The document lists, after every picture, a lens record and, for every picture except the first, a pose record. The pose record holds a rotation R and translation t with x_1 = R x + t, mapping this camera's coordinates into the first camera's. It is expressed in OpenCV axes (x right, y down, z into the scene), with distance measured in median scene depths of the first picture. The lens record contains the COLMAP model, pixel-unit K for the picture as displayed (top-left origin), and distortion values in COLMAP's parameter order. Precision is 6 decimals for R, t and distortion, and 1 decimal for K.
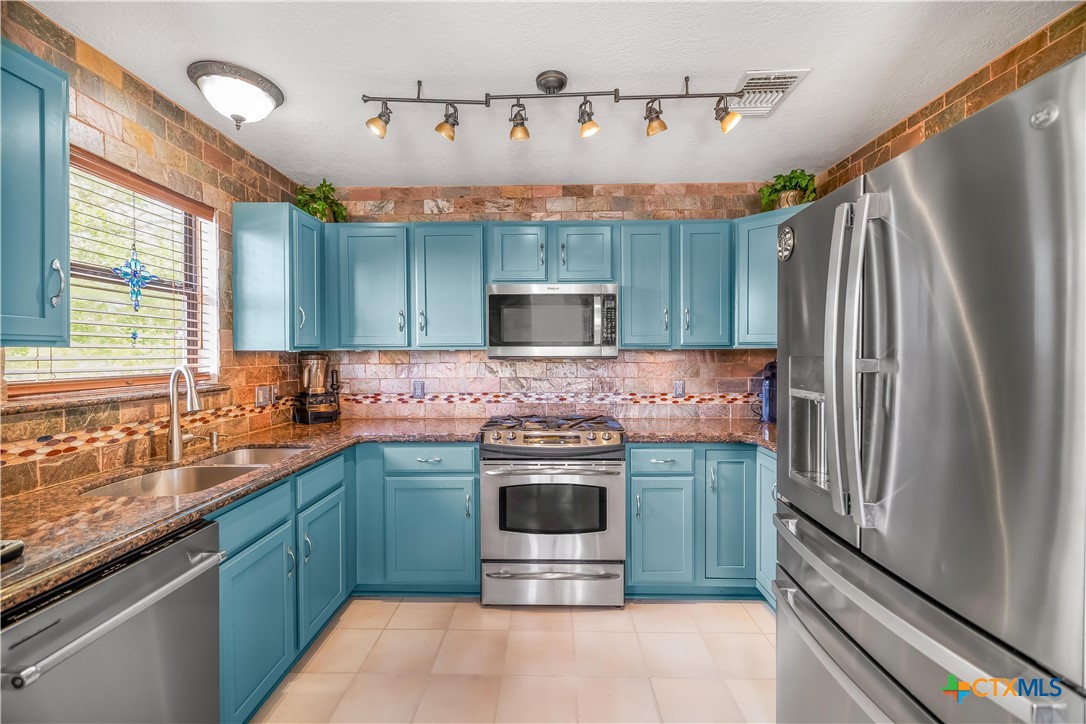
lens RADIAL K [[453.2, 0, 542.3], [0, 453.2, 360.3], [0, 0, 1]] dist [0.000293, -0.000304]
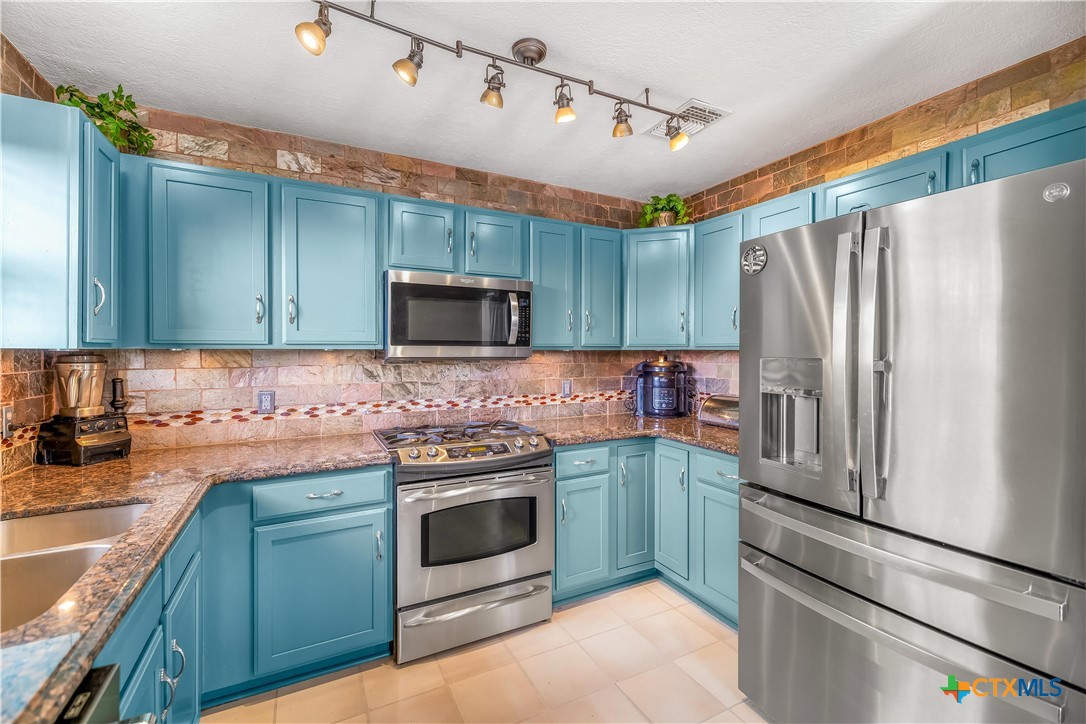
lens RADIAL K [[459.6, 0, 544.5], [0, 459.6, 354.4], [0, 0, 1]] dist [0.000506, -0.000133]
pose [[0.876009, 0.000978, 0.482293, -0.281502], [0.004421, 0.999940, -0.010058, -0.004527], [-0.482274, 0.010943, 0.875952, 0.140412]]
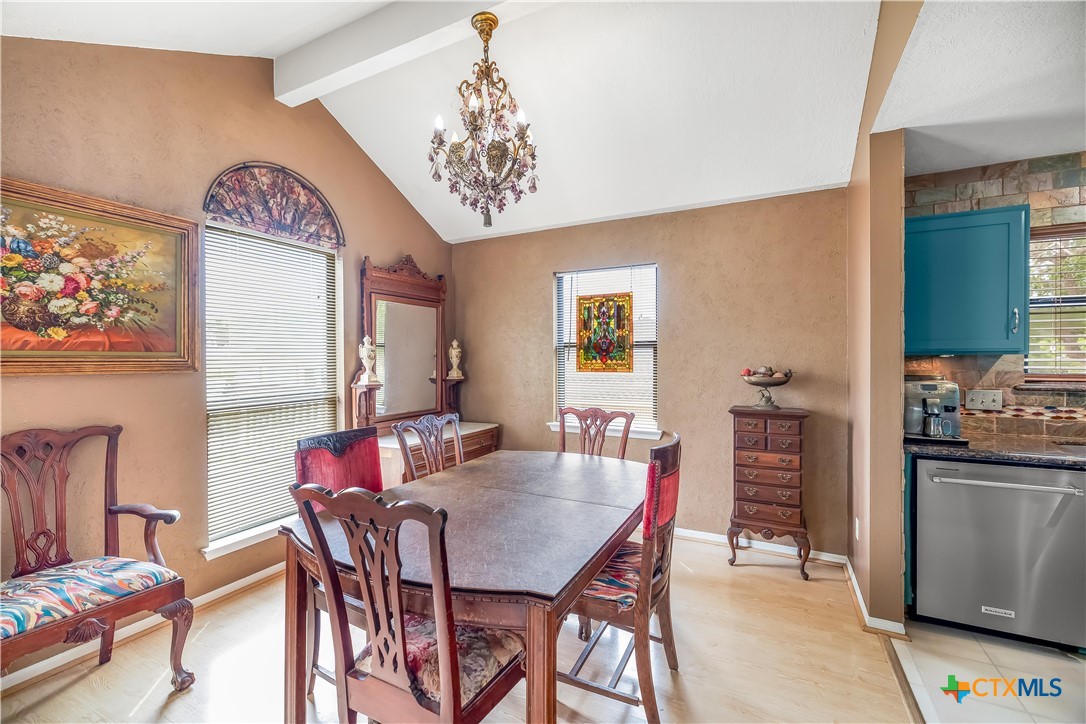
lens RADIAL K [[453.2, 0, 542.3], [0, 453.2, 360.3], [0, 0, 1]] dist [0.000293, -0.000304]
pose [[-0.439417, 0.009729, -0.898230, 0.721568], [-0.009423, 0.999836, 0.015439, -0.006683], [0.898234, 0.015248, -0.439254, 0.025445]]
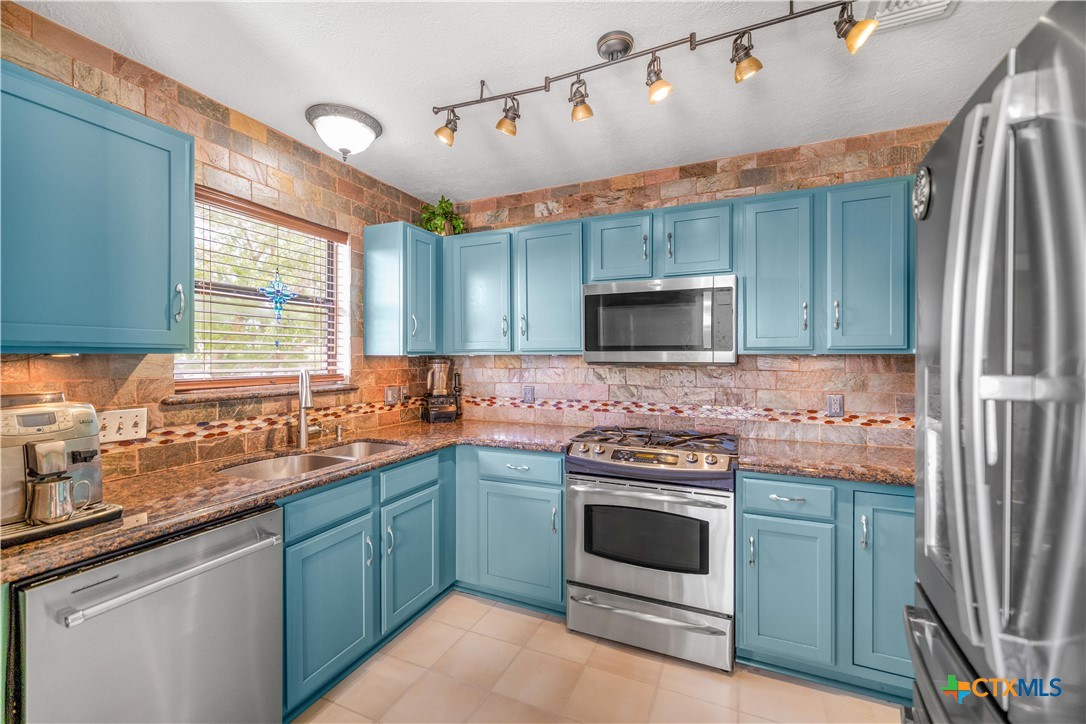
lens RADIAL K [[453.2, 0, 542.3], [0, 453.2, 360.3], [0, 0, 1]] dist [0.000293, -0.000304]
pose [[0.920858, 0.006065, -0.389851, 0.168402], [-0.009178, 0.999939, -0.006122, -0.005399], [0.389790, 0.009216, 0.920858, 0.111032]]
